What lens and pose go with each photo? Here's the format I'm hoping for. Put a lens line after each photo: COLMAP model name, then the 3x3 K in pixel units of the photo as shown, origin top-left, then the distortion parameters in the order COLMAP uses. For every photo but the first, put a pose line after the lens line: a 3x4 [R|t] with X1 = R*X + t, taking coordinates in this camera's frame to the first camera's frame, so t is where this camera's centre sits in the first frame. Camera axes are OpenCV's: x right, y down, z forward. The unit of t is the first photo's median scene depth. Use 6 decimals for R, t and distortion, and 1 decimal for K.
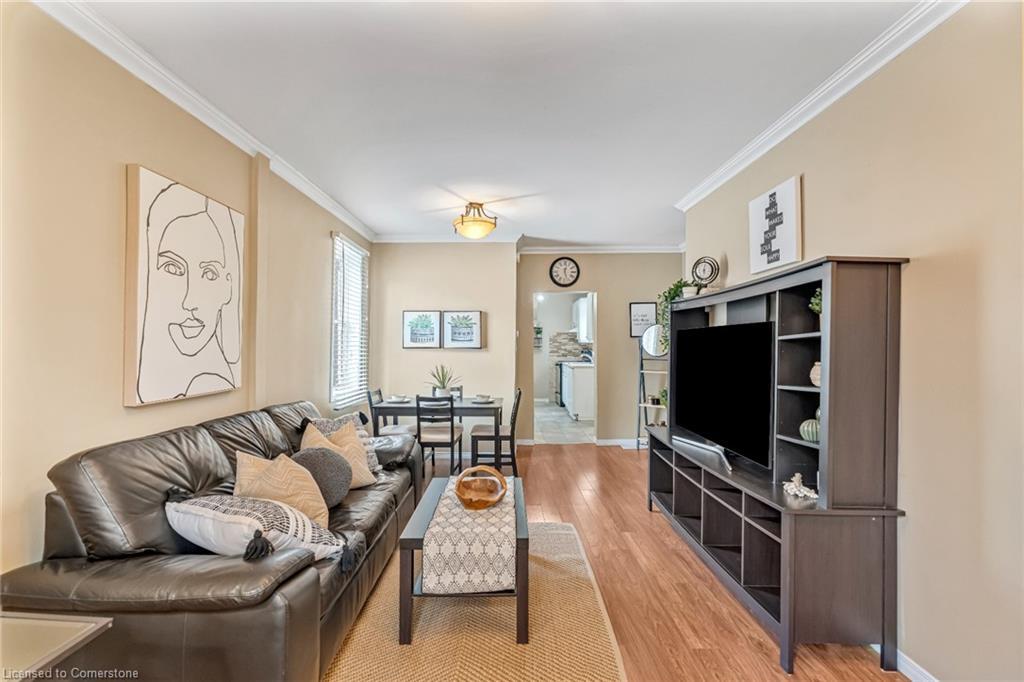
lens RADIAL K [[461.6, 0, 508.7], [0, 461.6, 341.6], [0, 0, 1]] dist [-0.001537, 0.000058]
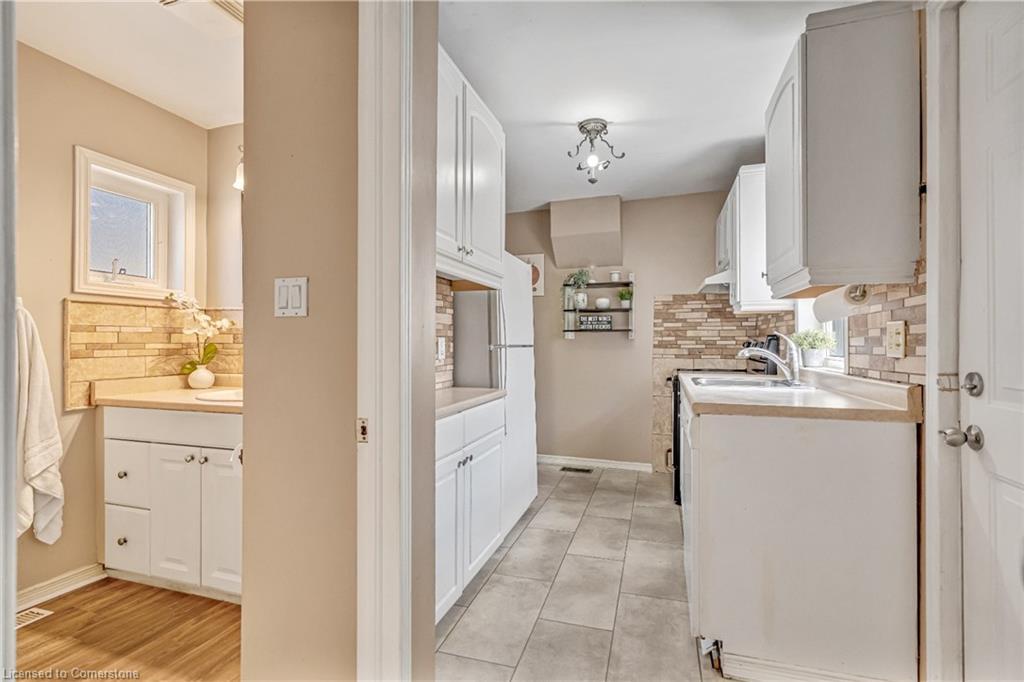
lens RADIAL K [[462.6, 0, 509.1], [0, 462.6, 343.2], [0, 0, 1]] dist [0.002195, 0.000528]
pose [[0.949348, 0.000924, -0.314225, 0.206790], [-0.000550, 0.999999, 0.001278, 0.044893], [0.314226, -0.001040, 0.949348, 1.281721]]
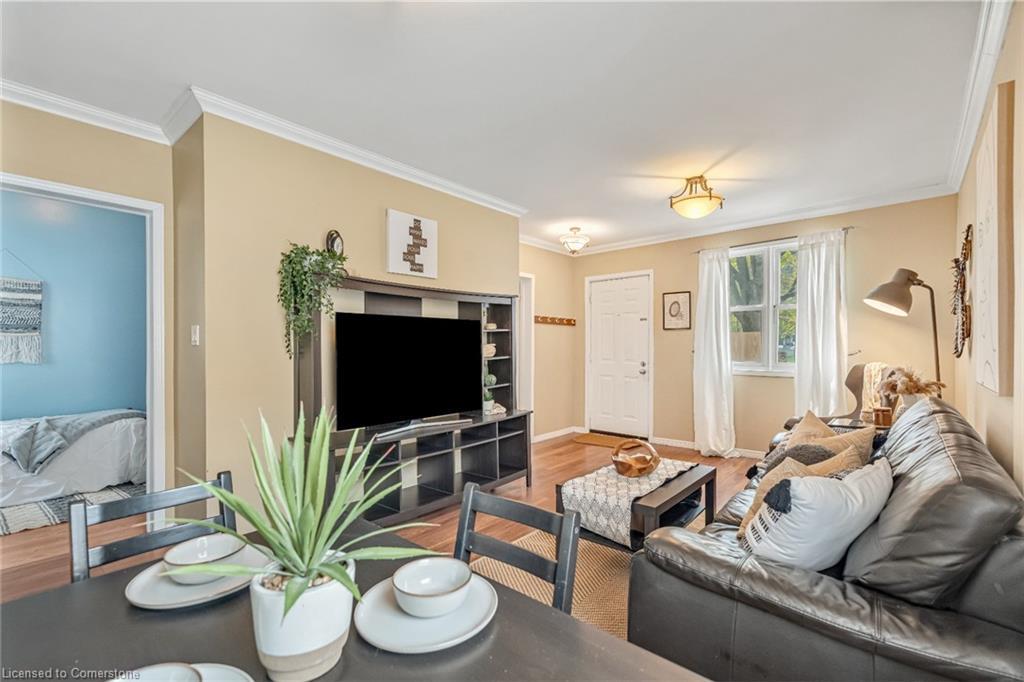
lens RADIAL K [[467.9, 0, 511.5], [0, 467.9, 344.2], [0, 0, 1]] dist [0.001600, 0.000418]
pose [[-0.748422, 0.001189, 0.663222, -0.307773], [-0.005451, 0.999954, -0.007944, 0.026942], [-0.663201, -0.009561, -0.748381, 1.075311]]
